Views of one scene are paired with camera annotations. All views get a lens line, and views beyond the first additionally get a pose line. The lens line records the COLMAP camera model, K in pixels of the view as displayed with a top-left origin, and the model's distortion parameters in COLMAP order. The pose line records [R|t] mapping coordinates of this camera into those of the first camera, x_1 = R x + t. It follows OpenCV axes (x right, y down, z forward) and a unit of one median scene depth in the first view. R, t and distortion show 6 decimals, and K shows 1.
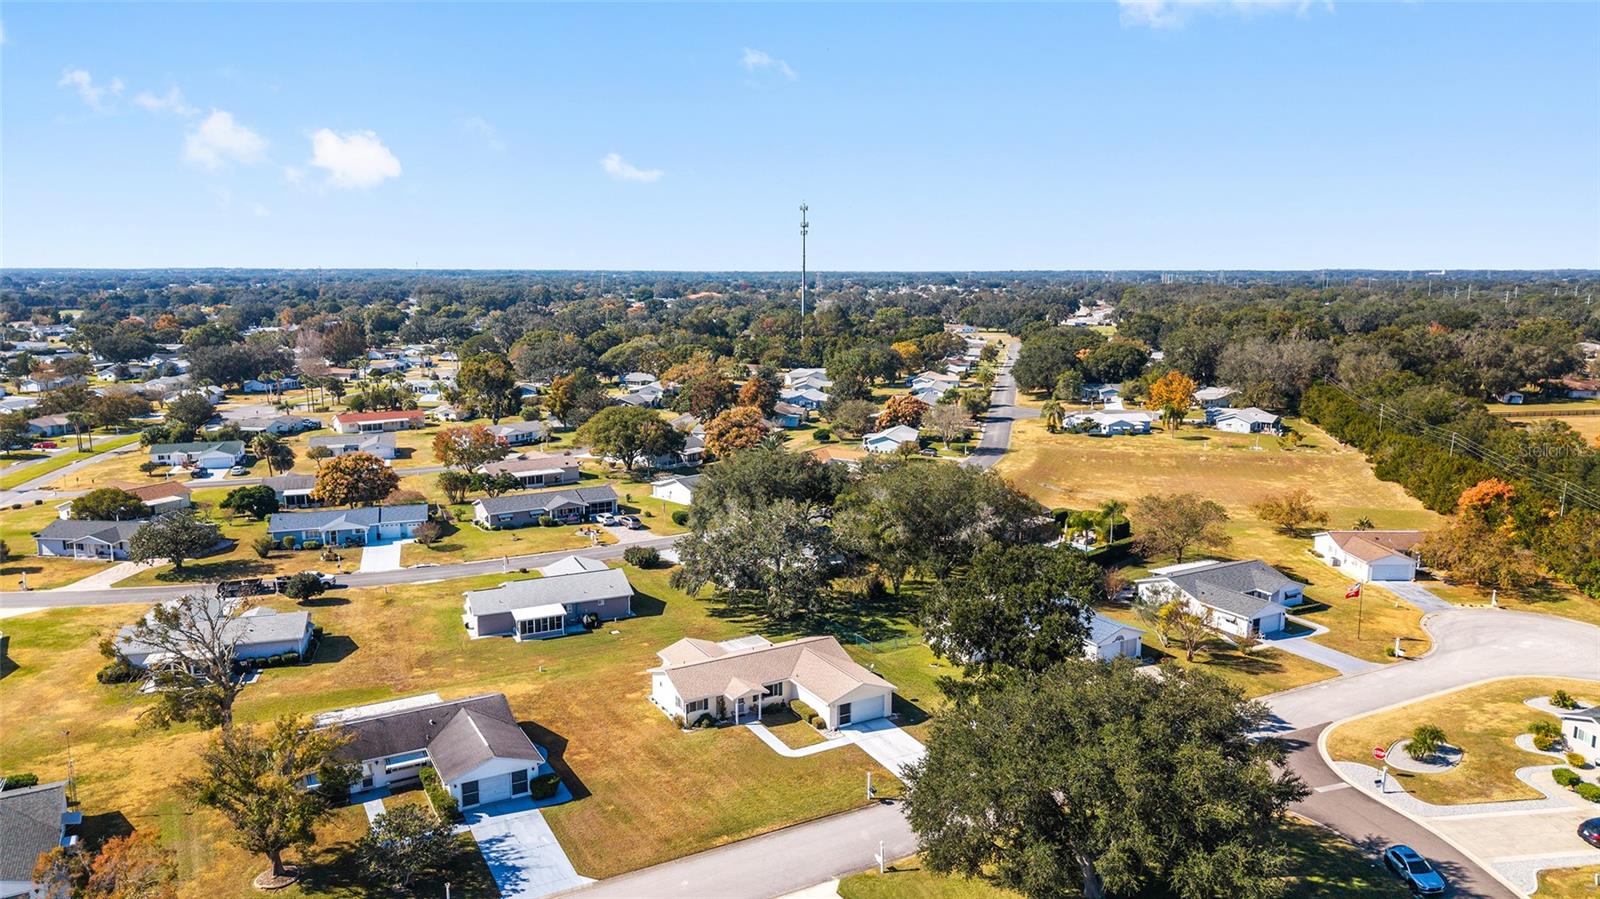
lens RADIAL K [[1082.1, 0, 799.3], [0, 1082.1, 359.5], [0, 0, 1]] dist [0.008410, 0.000804]
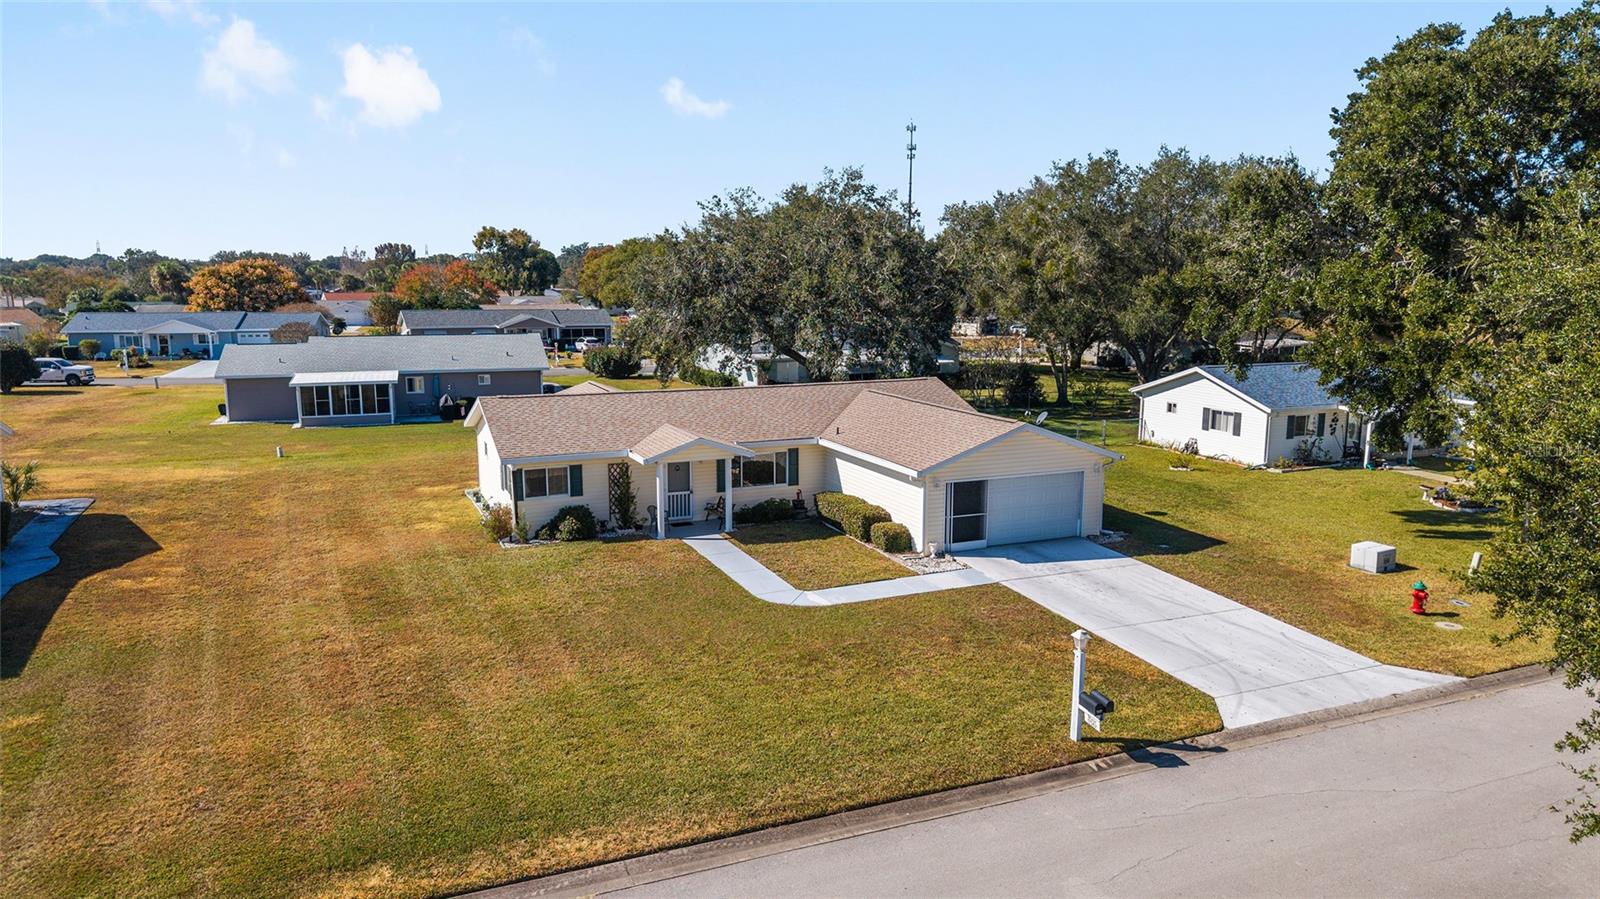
lens RADIAL K [[1074.2, 0, 800.0], [0, 1074.2, 449.5], [0, 0, 1]] dist [0.027458, -0.004855]
pose [[0.995189, 0.021841, -0.095503, 0.020899], [-0.013890, 0.996441, 0.083143, 0.275224], [0.096979, -0.081416, 0.991951, 0.650699]]
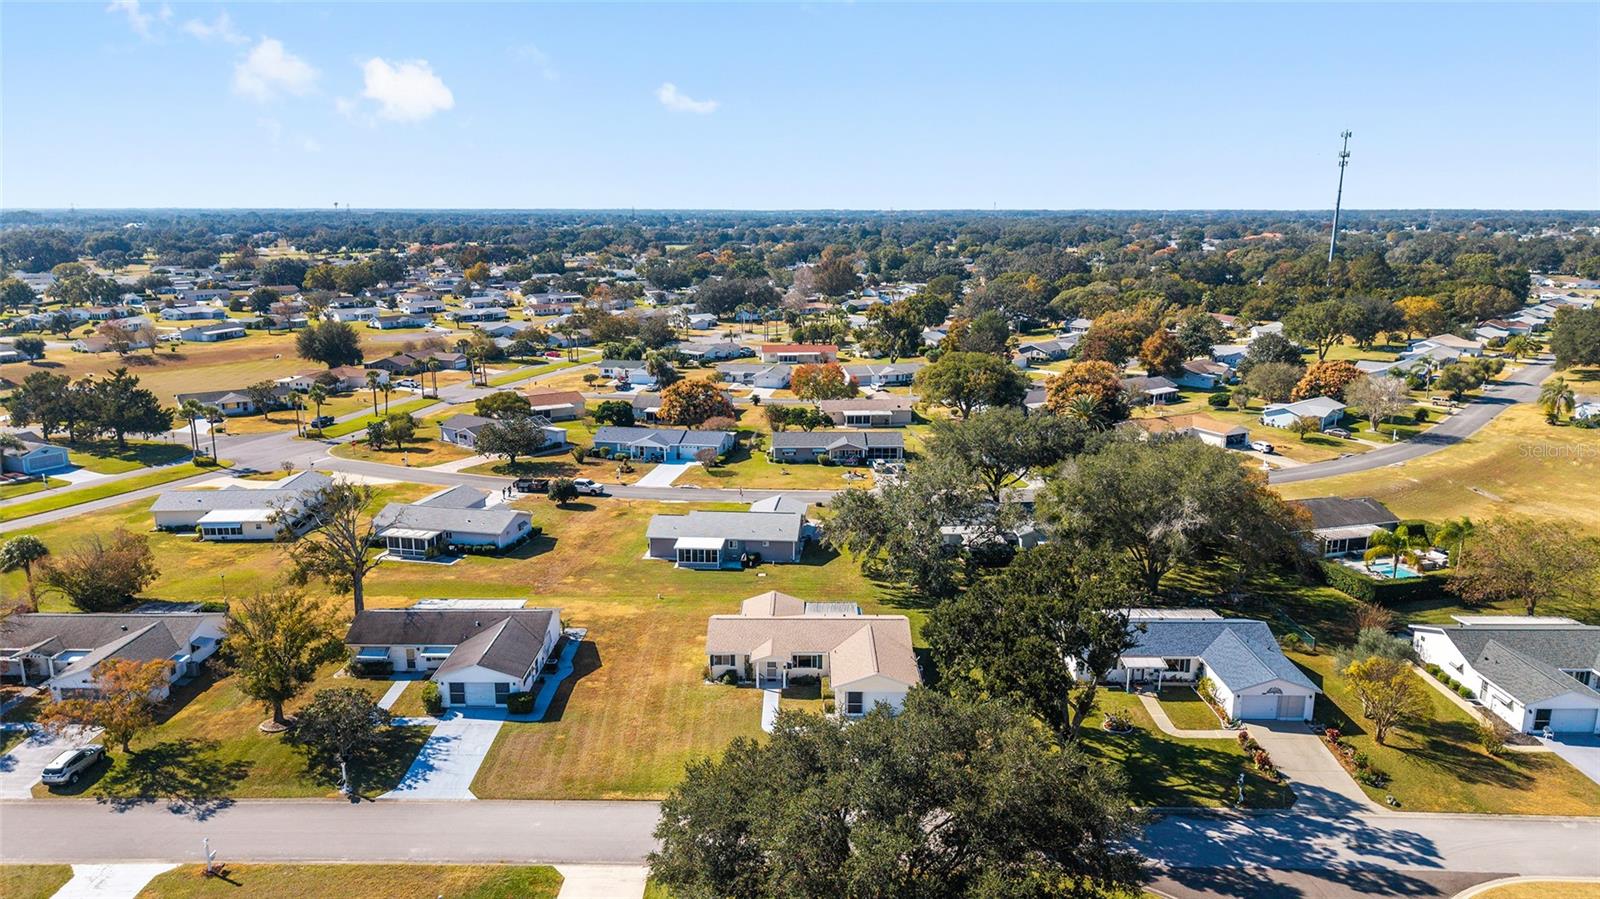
lens RADIAL K [[1074.2, 0, 800.0], [0, 1074.2, 449.5], [0, 0, 1]] dist [0.027458, -0.004855]
pose [[0.868276, 0.107912, -0.484202, 0.405151], [-0.041668, 0.988469, 0.145575, -0.008737], [0.494328, -0.106224, 0.862761, 0.222089]]
